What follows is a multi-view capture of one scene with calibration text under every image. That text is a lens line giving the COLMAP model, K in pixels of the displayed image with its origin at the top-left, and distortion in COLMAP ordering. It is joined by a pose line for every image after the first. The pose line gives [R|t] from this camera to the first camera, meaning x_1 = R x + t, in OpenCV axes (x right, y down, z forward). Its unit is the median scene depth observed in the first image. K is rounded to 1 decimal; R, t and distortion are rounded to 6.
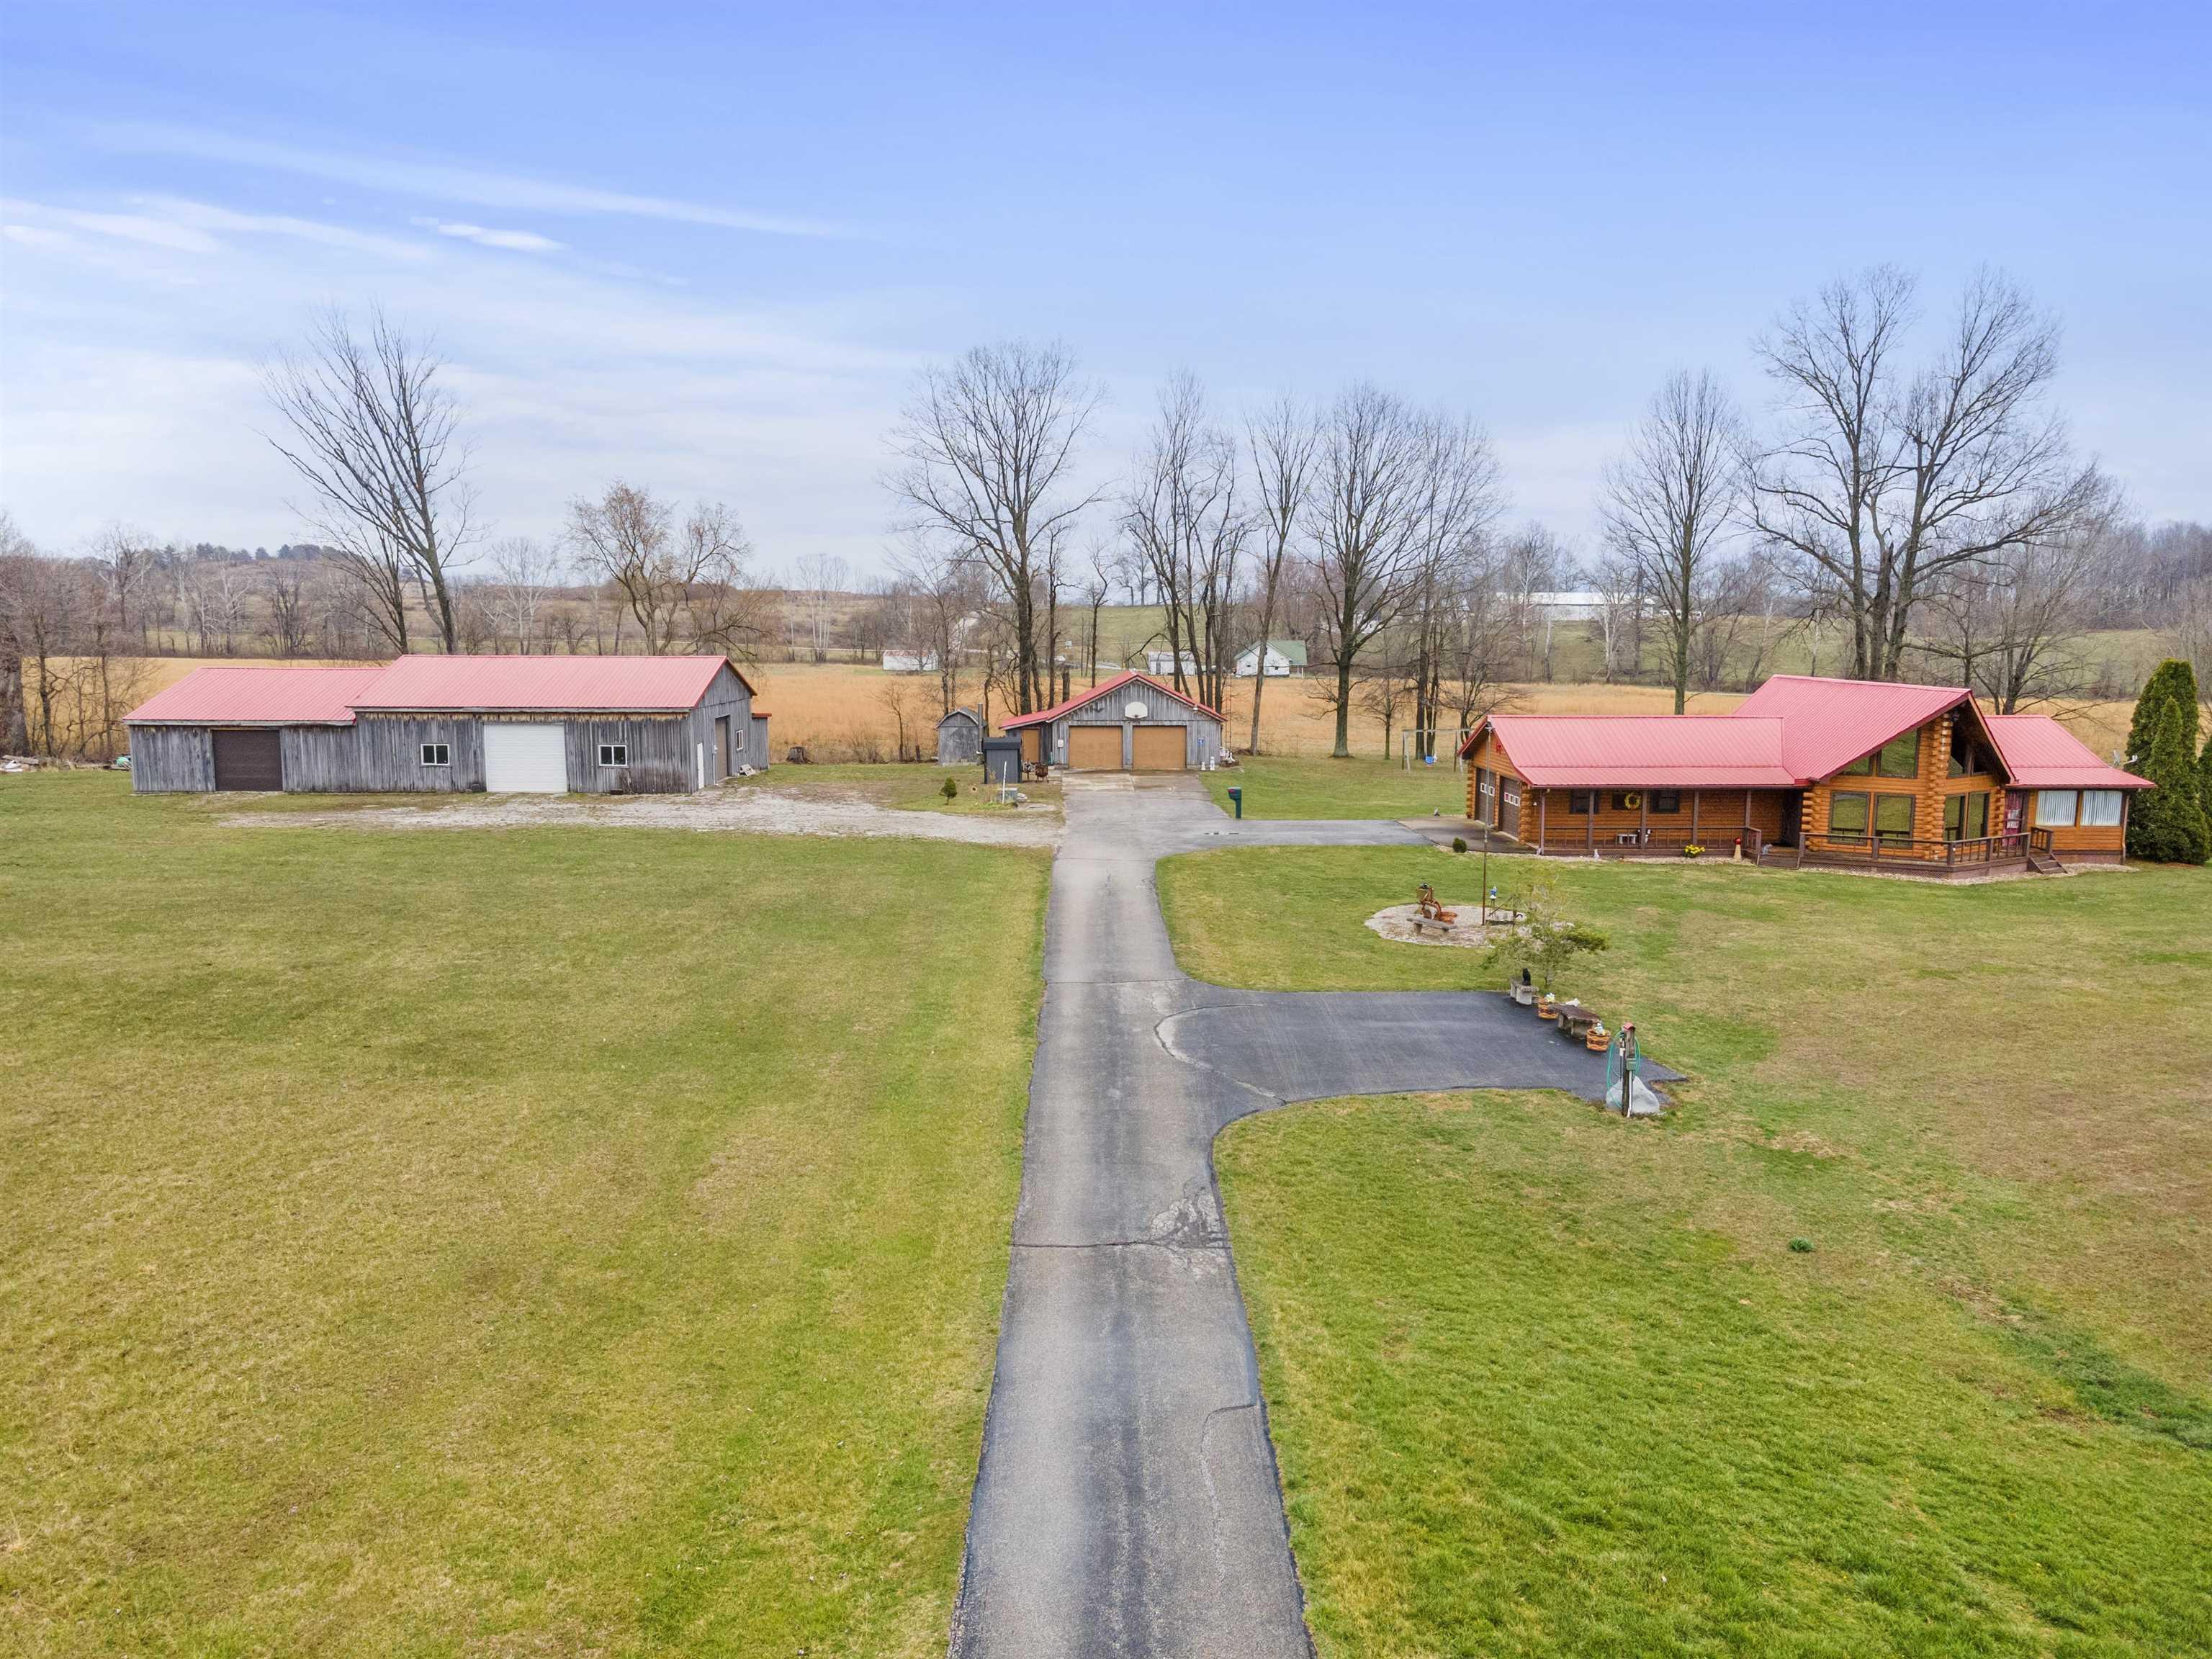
lens RADIAL K [[1623.7, 0, 1102.9], [0, 1623.7, 837.8], [0, 0, 1]] dist [-0.003718, 0.081827]
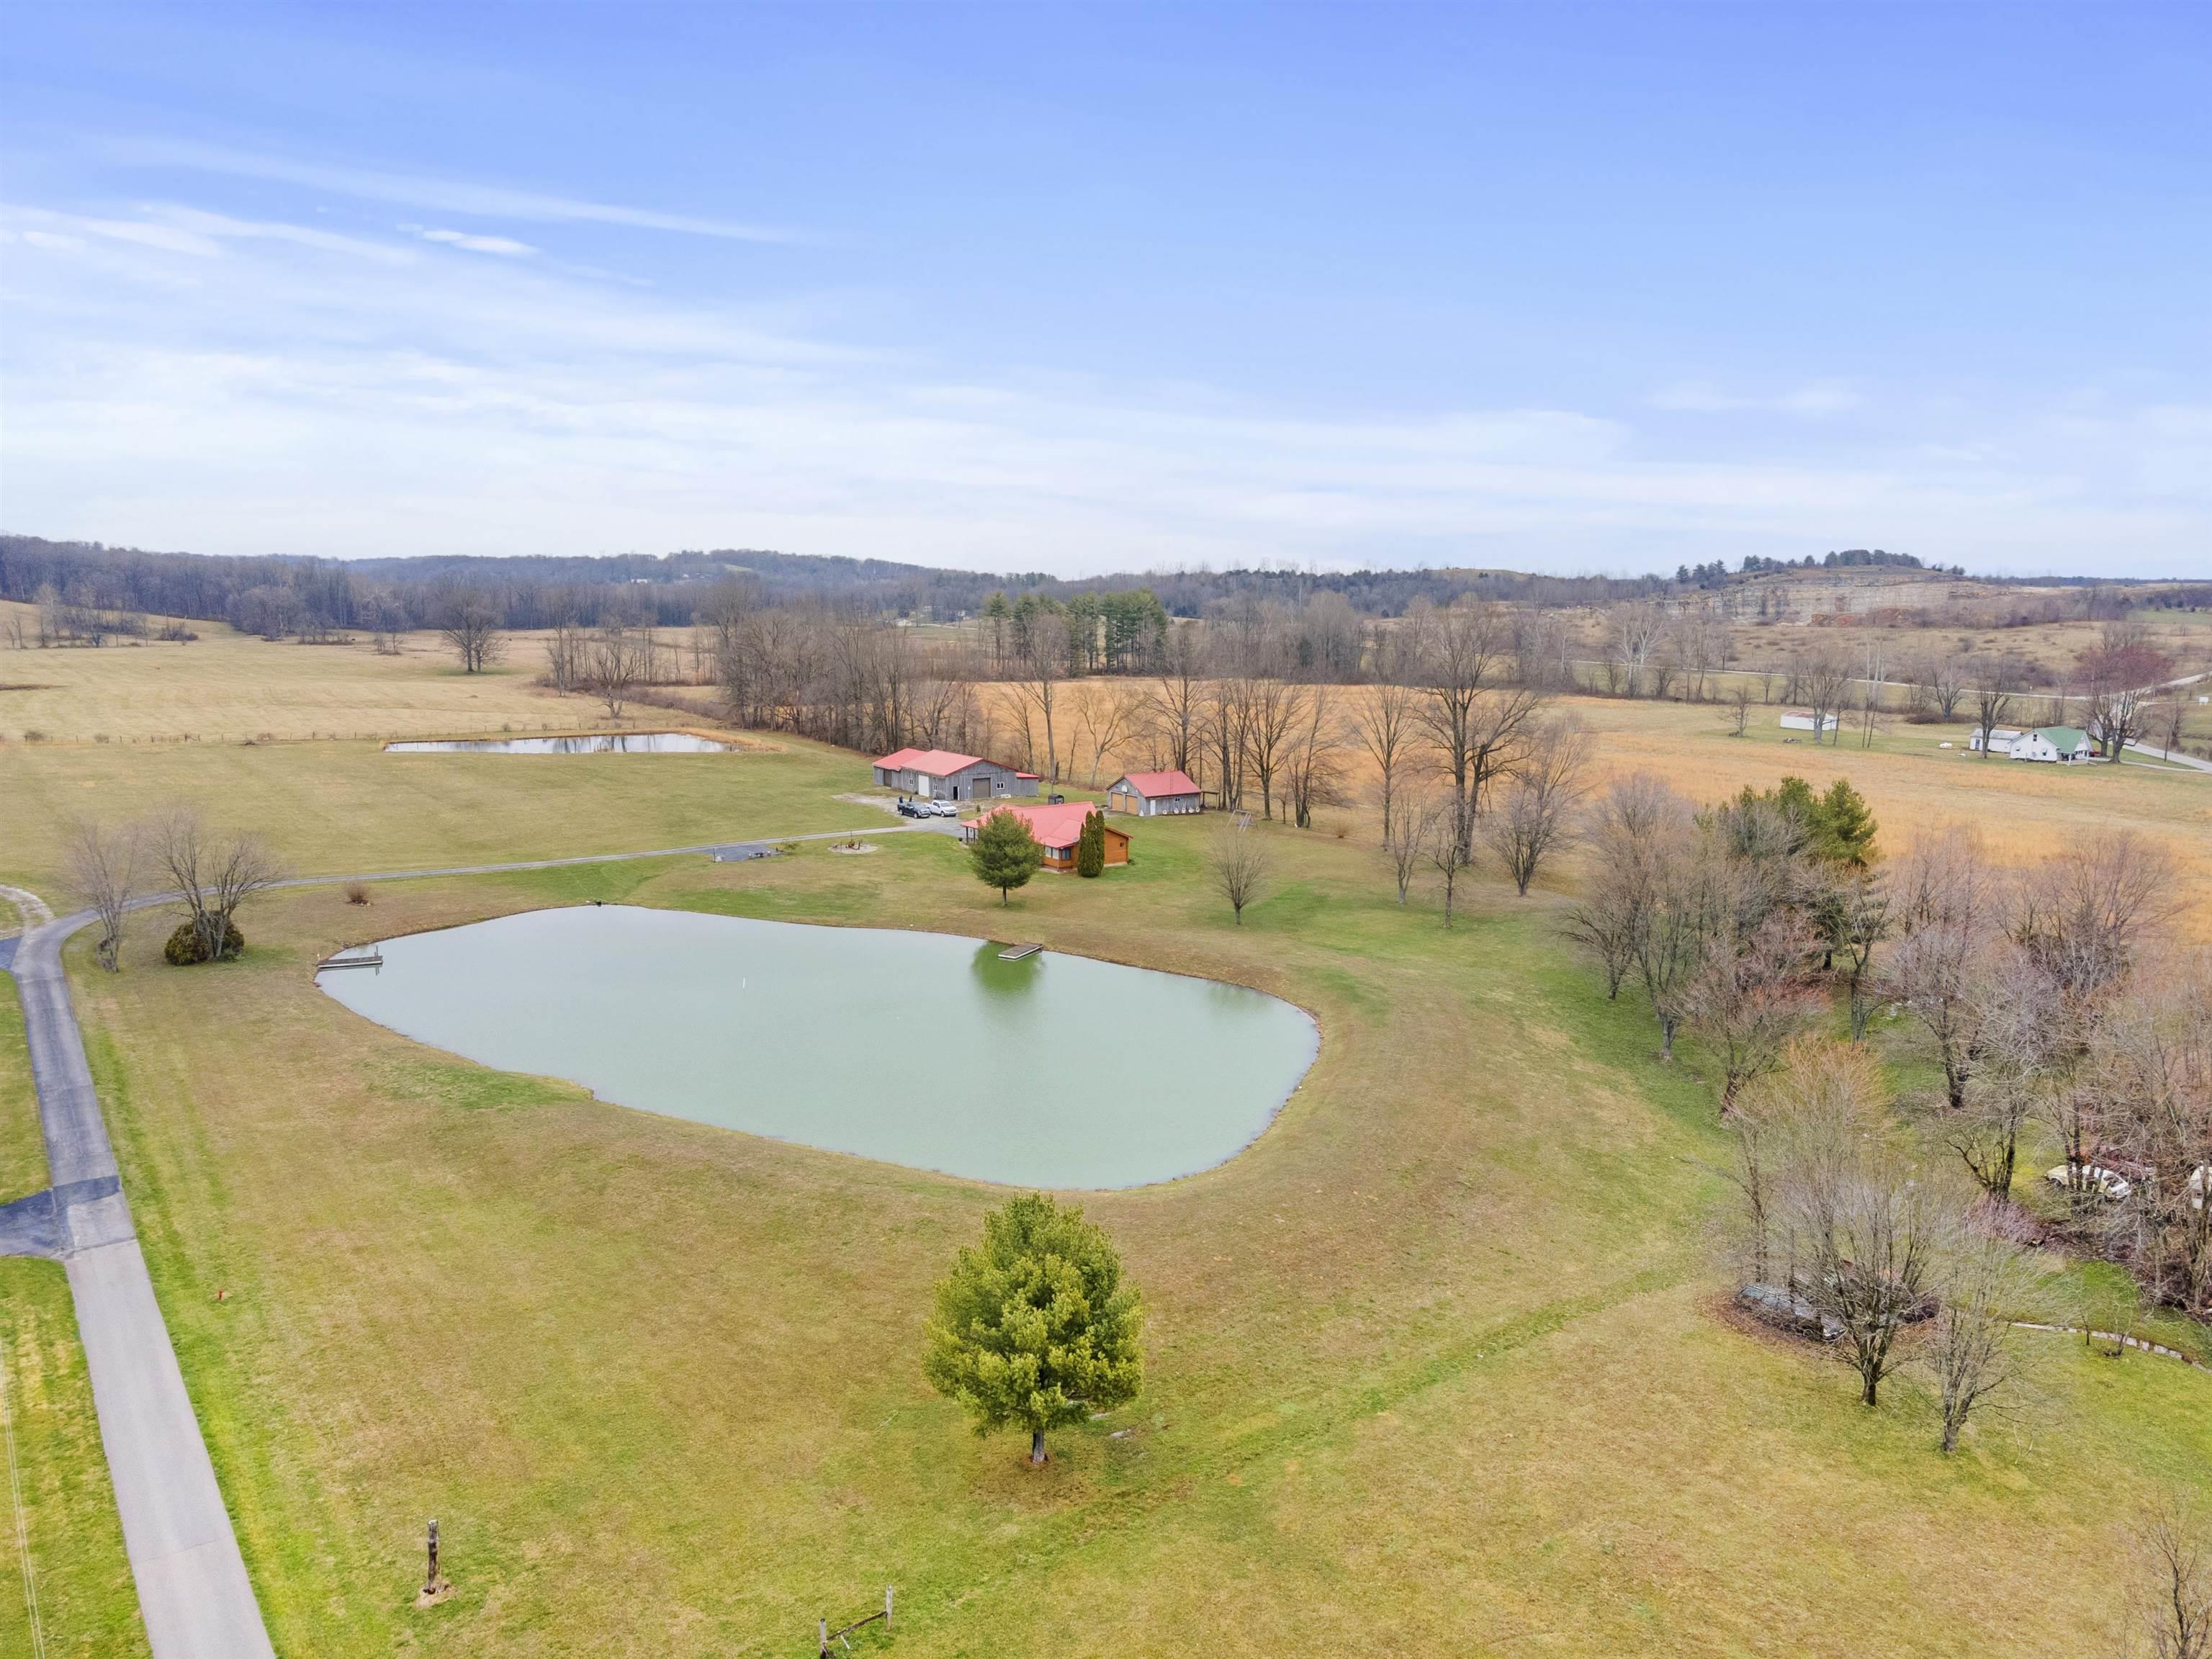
lens RADIAL K [[1623.7, 0, 1102.9], [0, 1623.7, 837.8], [0, 0, 1]] dist [-0.003718, 0.081827]
pose [[0.555536, 0.127270, -0.821695, 2.587594], [-0.112979, 0.990605, 0.077049, -0.240262], [0.823781, 0.050031, 0.564696, -0.565578]]
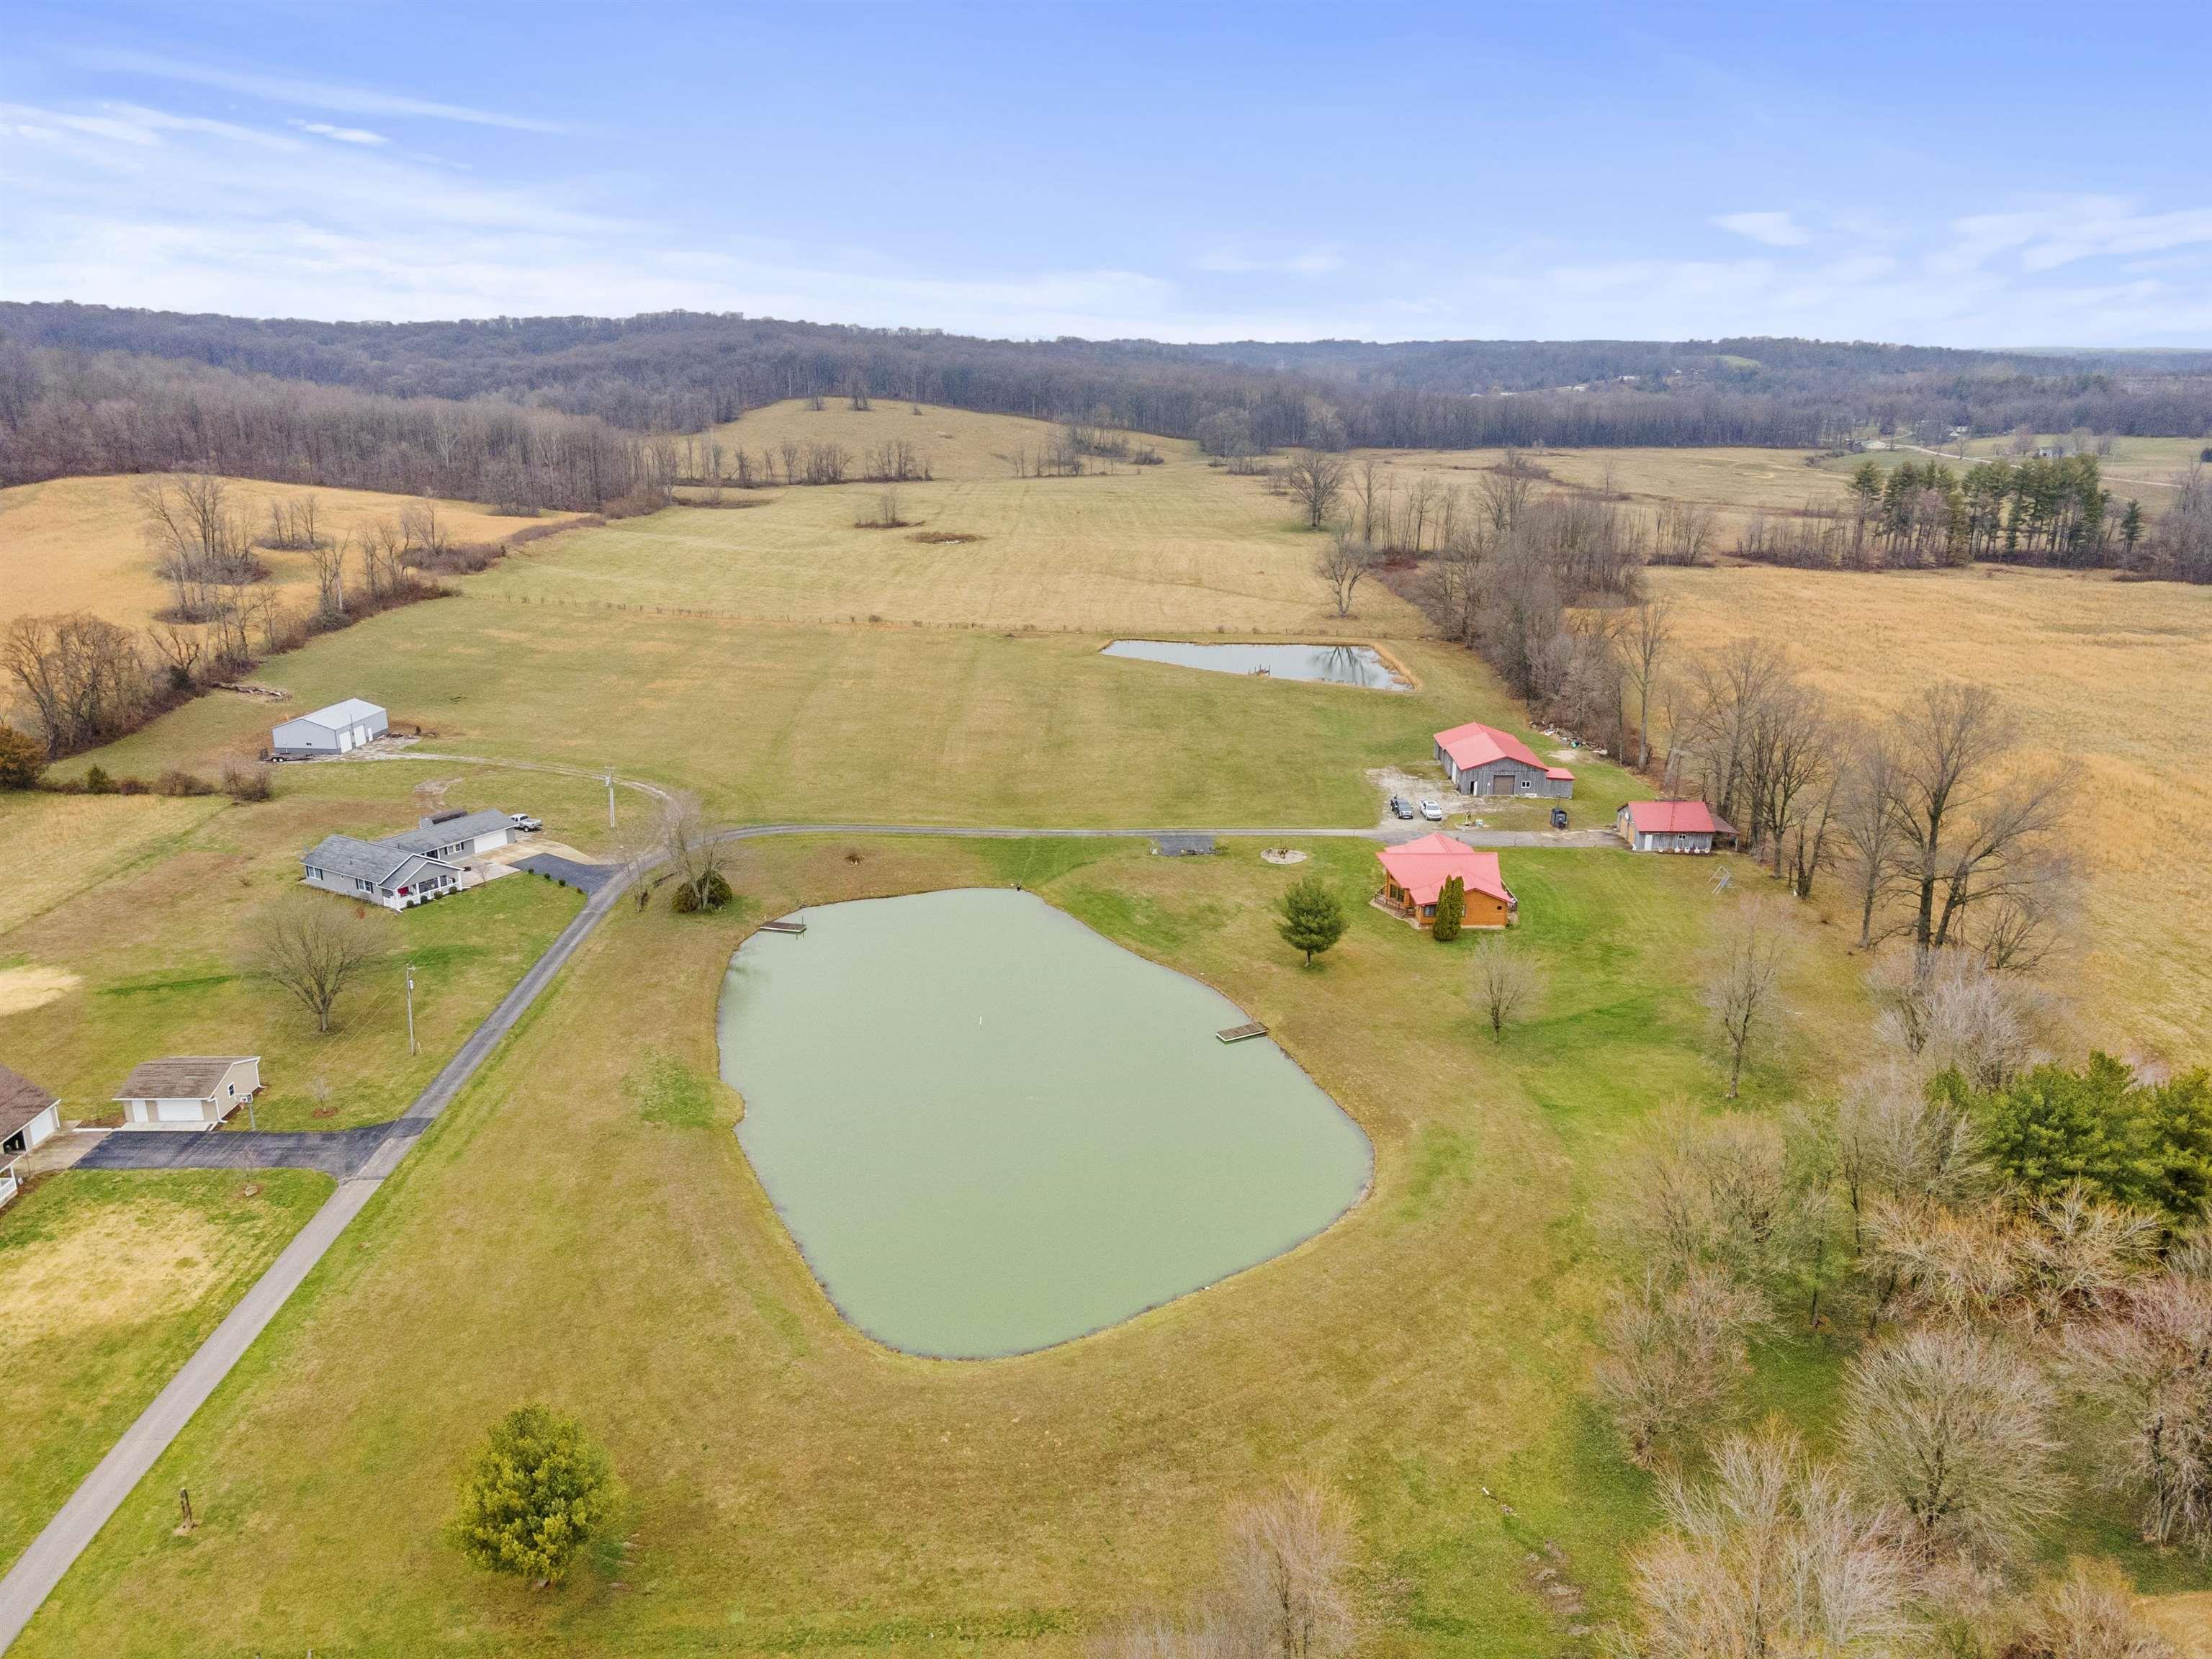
lens RADIAL K [[1623.7, 0, 1102.9], [0, 1623.7, 837.8], [0, 0, 1]] dist [-0.003718, 0.081827]
pose [[-0.031768, 0.289182, -0.956747, 2.897689], [-0.134084, 0.947344, 0.290792, -0.792527], [0.990461, 0.137522, 0.008680, 0.266118]]
